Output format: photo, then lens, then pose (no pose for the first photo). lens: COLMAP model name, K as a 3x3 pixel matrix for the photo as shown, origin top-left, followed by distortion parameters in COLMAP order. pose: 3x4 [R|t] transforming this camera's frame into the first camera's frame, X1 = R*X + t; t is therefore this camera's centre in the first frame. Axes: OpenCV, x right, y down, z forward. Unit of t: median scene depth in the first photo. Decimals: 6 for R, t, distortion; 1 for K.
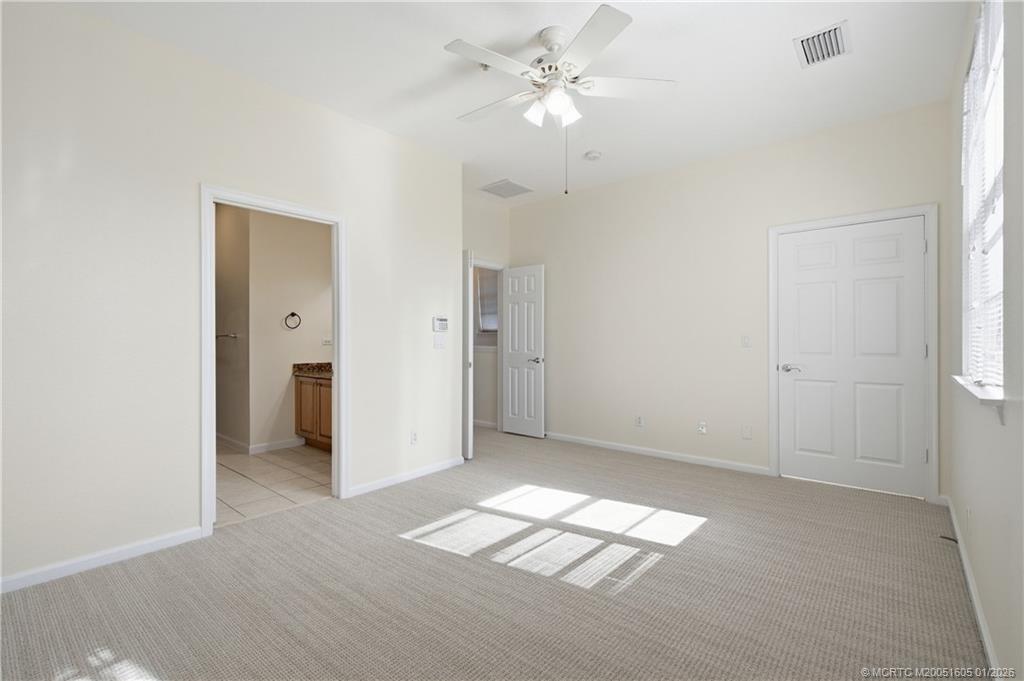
lens RADIAL K [[460.9, 0, 514.6], [0, 460.9, 341.8], [0, 0, 1]] dist [0.000873, 0.000004]
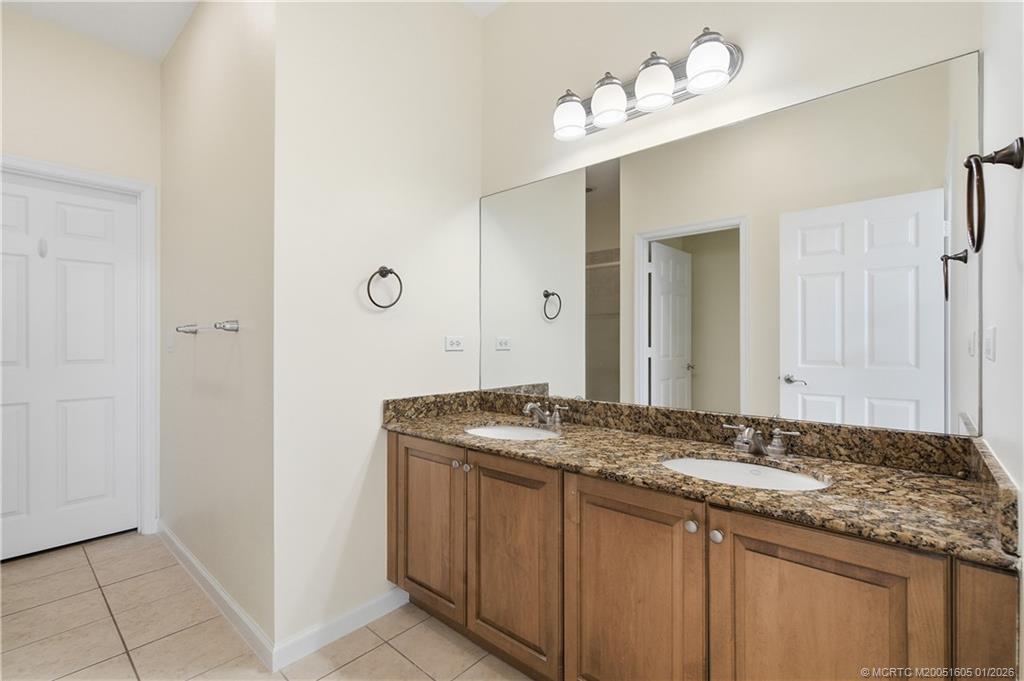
lens RADIAL K [[460.9, 0, 509.4], [0, 460.9, 340.1], [0, 0, 1]] dist [0.000873, 0.000004]
pose [[0.999817, 0.002355, -0.019001, -0.367919], [-0.002460, 0.999982, -0.005538, -0.000659], [0.018987, 0.005583, 0.999804, 0.615772]]
